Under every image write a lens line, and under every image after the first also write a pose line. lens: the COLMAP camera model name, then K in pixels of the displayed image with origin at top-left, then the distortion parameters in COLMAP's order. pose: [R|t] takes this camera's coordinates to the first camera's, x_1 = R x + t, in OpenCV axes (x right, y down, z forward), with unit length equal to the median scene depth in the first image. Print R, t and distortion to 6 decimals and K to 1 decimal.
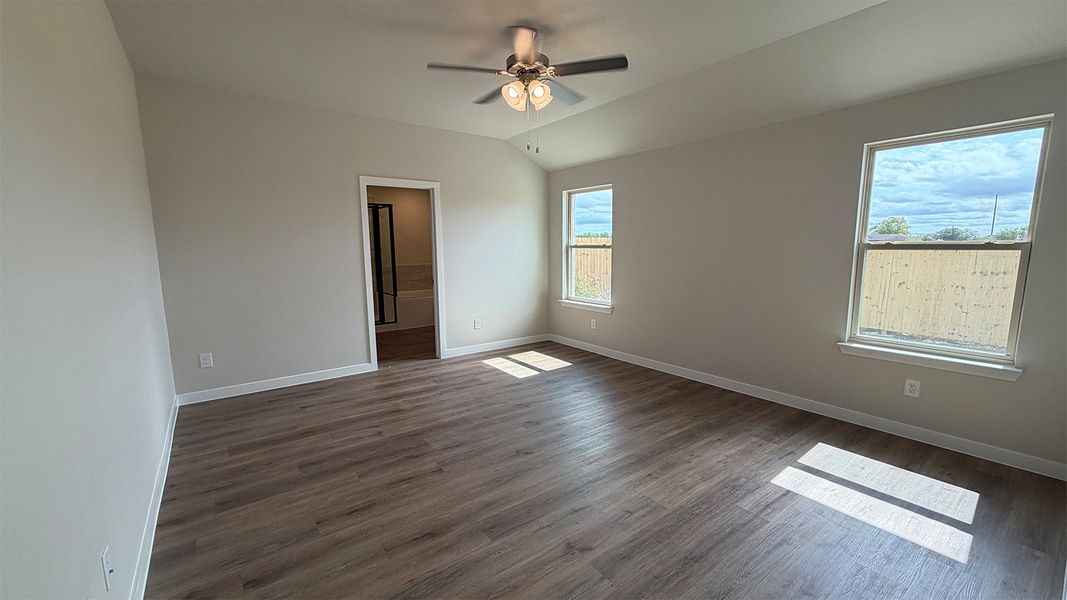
lens RADIAL K [[419.4, 0, 532.3], [0, 419.4, 310.8], [0, 0, 1]] dist [0.064087, -0.000075]
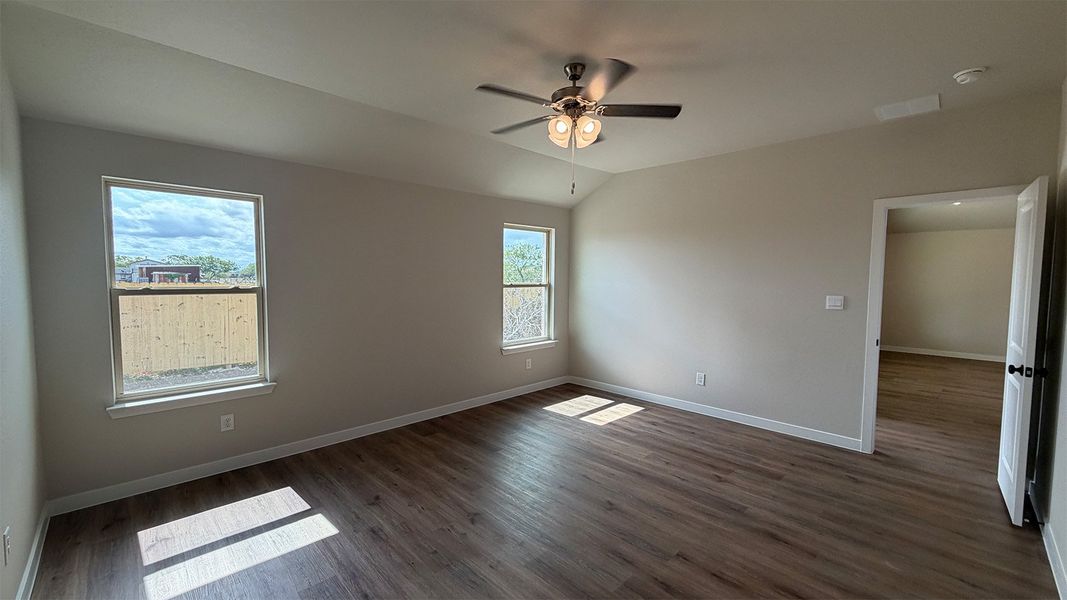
lens RADIAL K [[438.2, 0, 539.8], [0, 438.2, 300.2], [0, 0, 1]] dist [0.000148, -0.000018]
pose [[-0.133781, -0.034882, 0.990397, -0.755145], [0.163152, 0.984969, 0.056729, -0.144301], [-0.977489, 0.169174, -0.126079, 0.982774]]
